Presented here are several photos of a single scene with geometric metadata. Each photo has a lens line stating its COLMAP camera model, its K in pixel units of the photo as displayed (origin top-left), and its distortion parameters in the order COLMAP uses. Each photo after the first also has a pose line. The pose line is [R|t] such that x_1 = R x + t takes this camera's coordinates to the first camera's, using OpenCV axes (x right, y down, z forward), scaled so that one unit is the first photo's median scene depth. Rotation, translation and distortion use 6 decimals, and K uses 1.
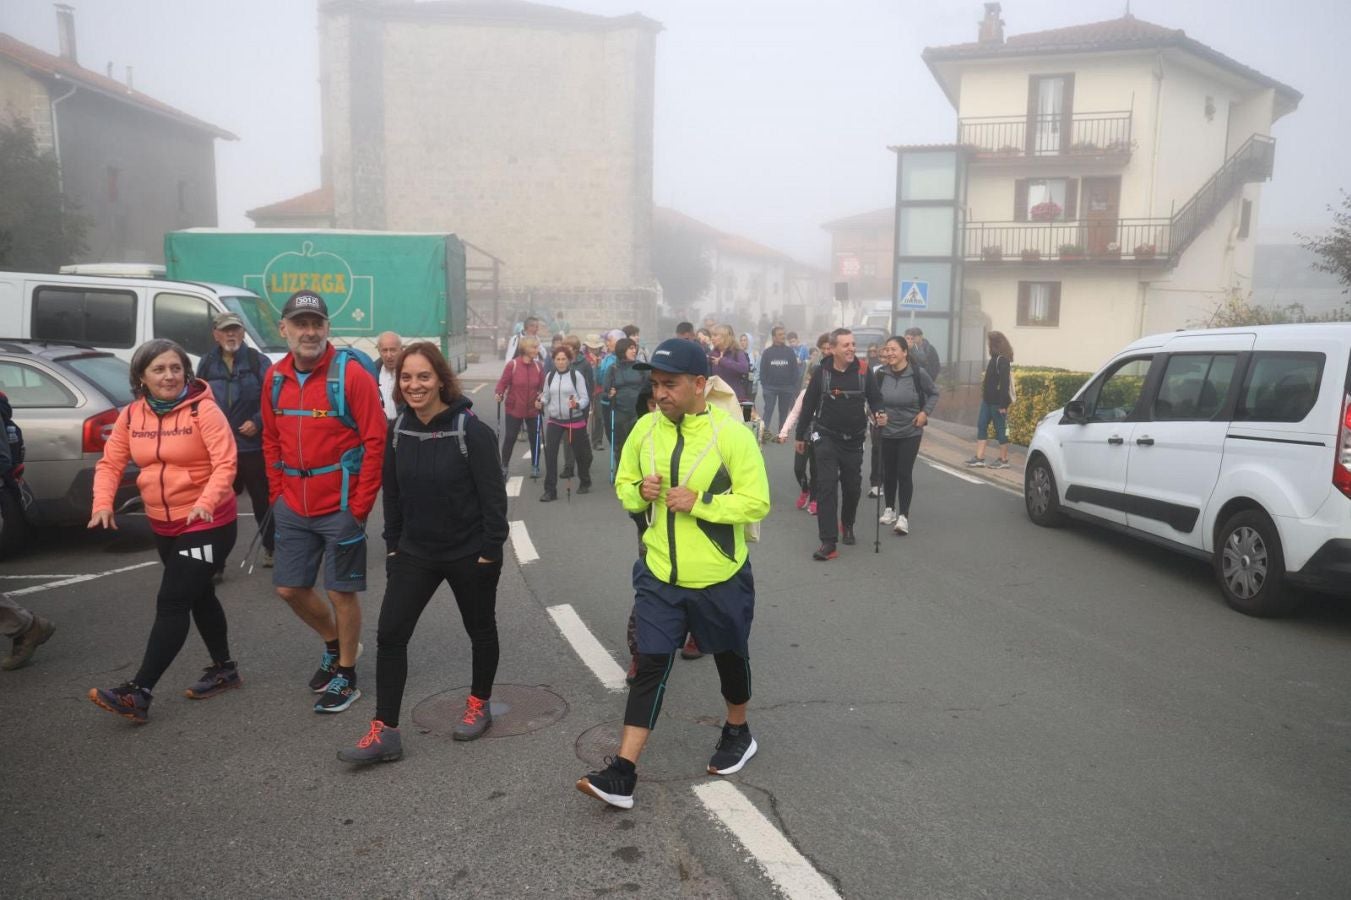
lens RADIAL K [[1044.2, 0, 683.7], [0, 1044.2, 458.4], [0, 0, 1]] dist [-0.049370, 0.051753]
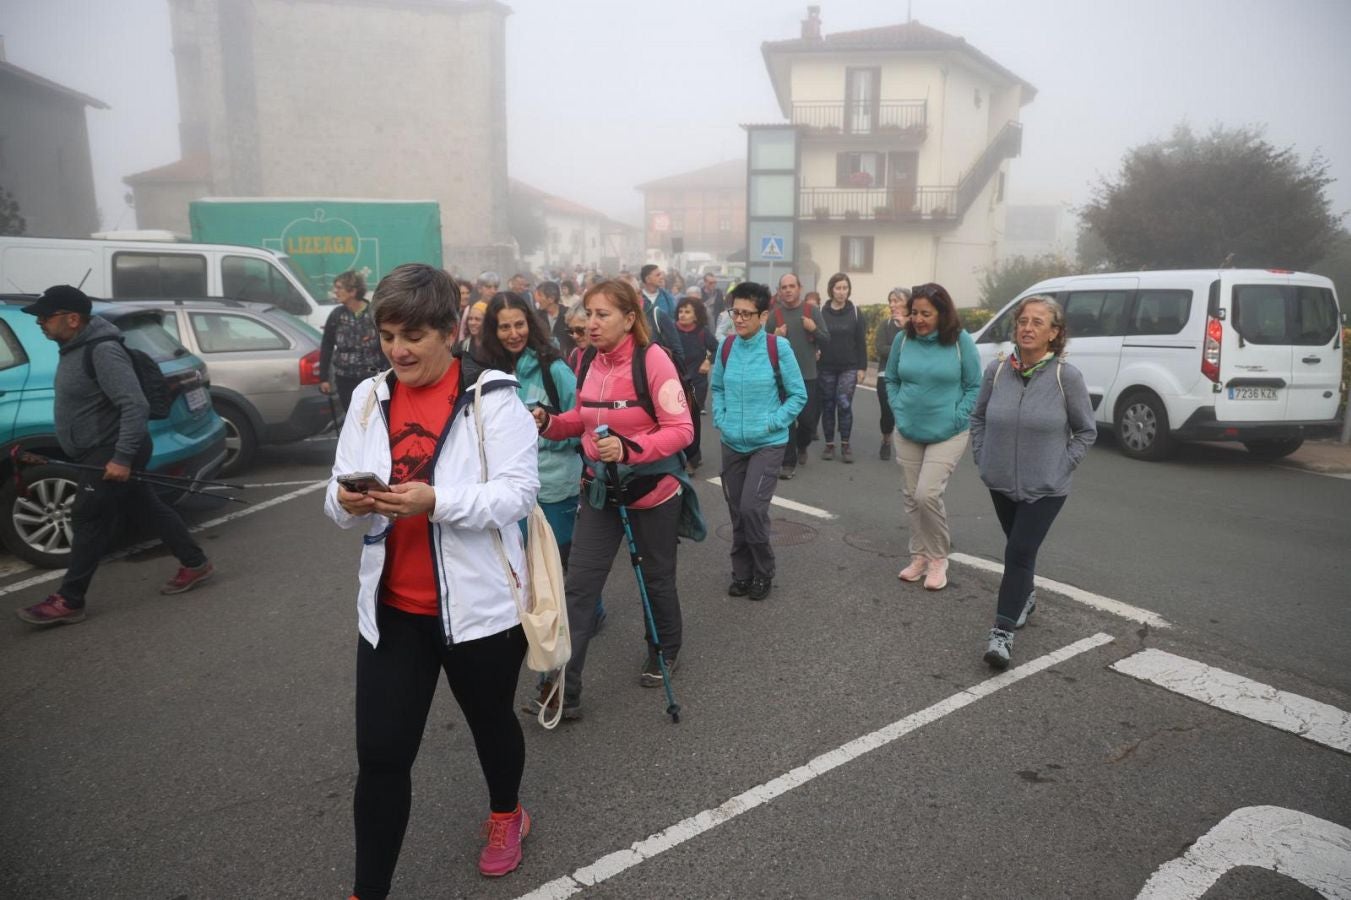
lens RADIAL K [[921.8, 0, 681.5], [0, 921.8, 460.1], [0, 0, 1]] dist [-0.084114, 0.049318]
pose [[0.979454, -0.053066, 0.194560, -0.091001], [0.039056, 0.996407, 0.075154, 0.005031], [-0.197849, -0.066011, 0.978007, -0.044130]]
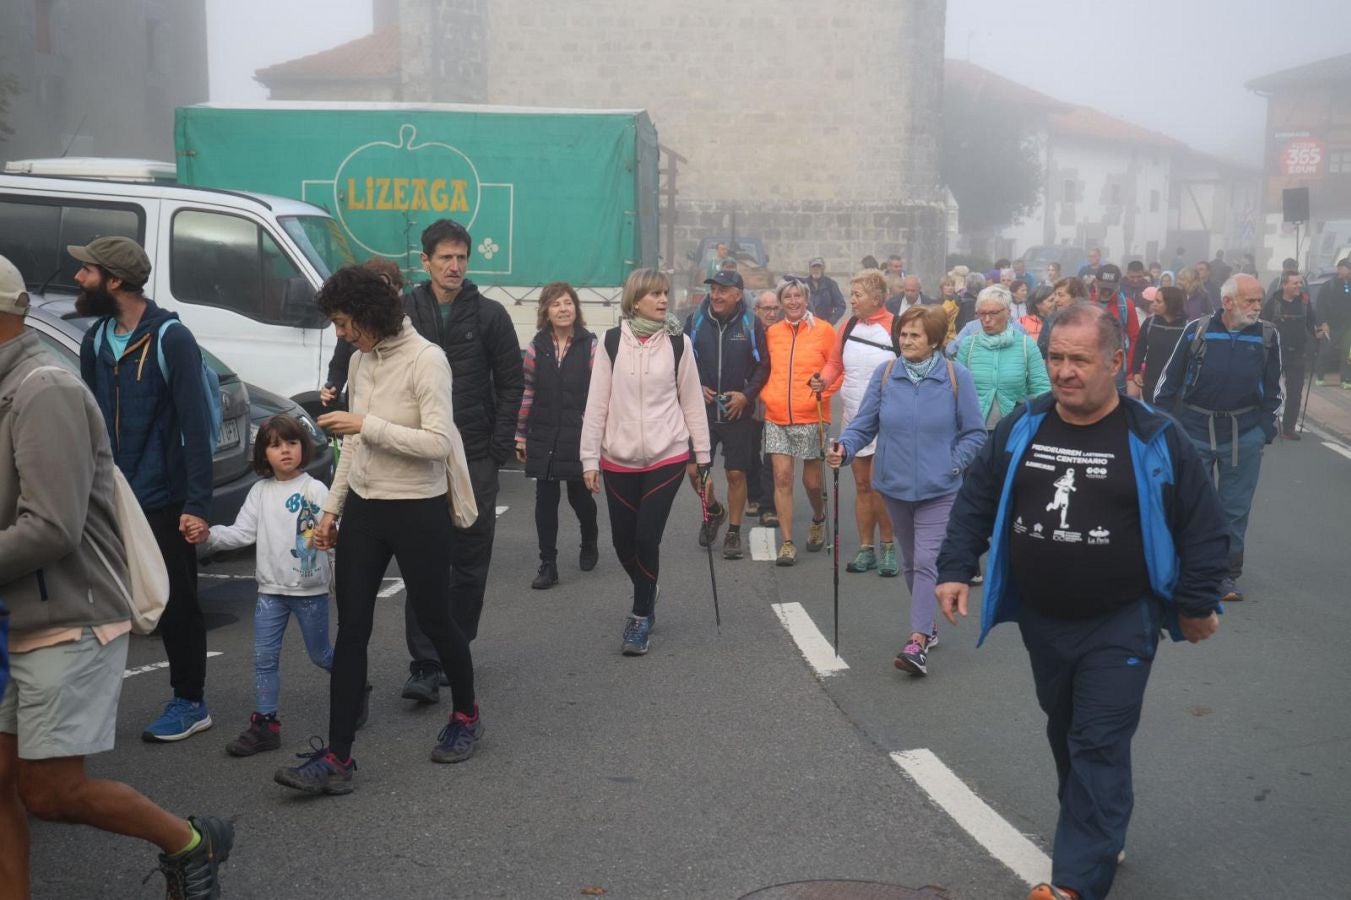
lens RADIAL K [[1822.2, 0, 683.2], [0, 1822.2, 452.7], [0, 0, 1]] dist [0.149944, 0.000000]
pose [[0.987933, 0.019360, -0.153665, -0.020663], [-0.023413, 0.999423, -0.024610, 0.000862], [0.153100, 0.027911, 0.987816, -0.006766]]
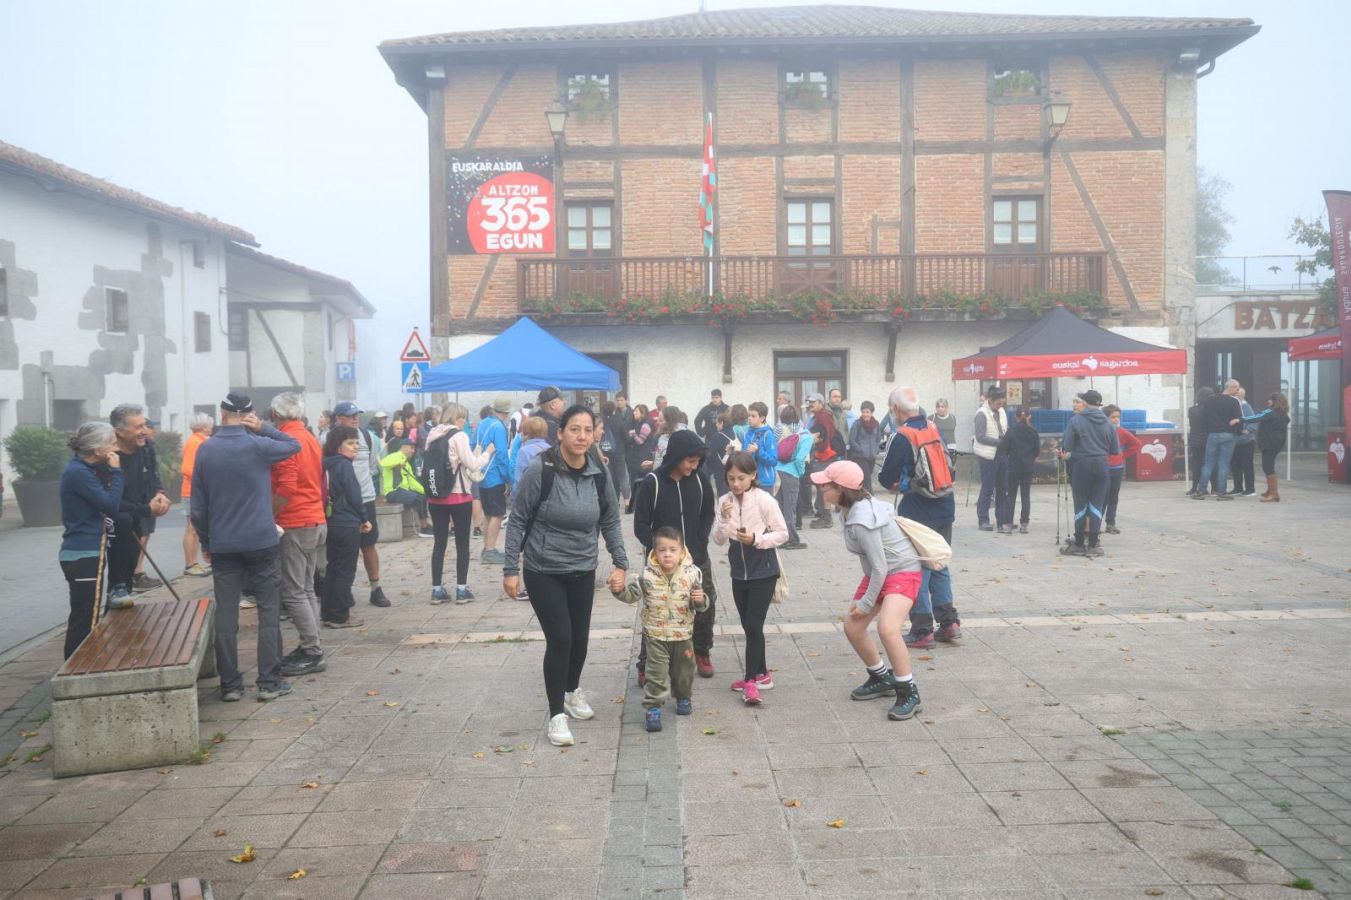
lens RADIAL K [[1256.6, 0, 678.9], [0, 1256.6, 439.2], [0, 0, 1]] dist [0.009394, 0.000000]
pose [[0.903760, -0.036197, 0.426506, 0.206414], [0.085144, 0.991709, -0.096253, -0.311291], [-0.419486, 0.123304, 0.899349, 2.252660]]
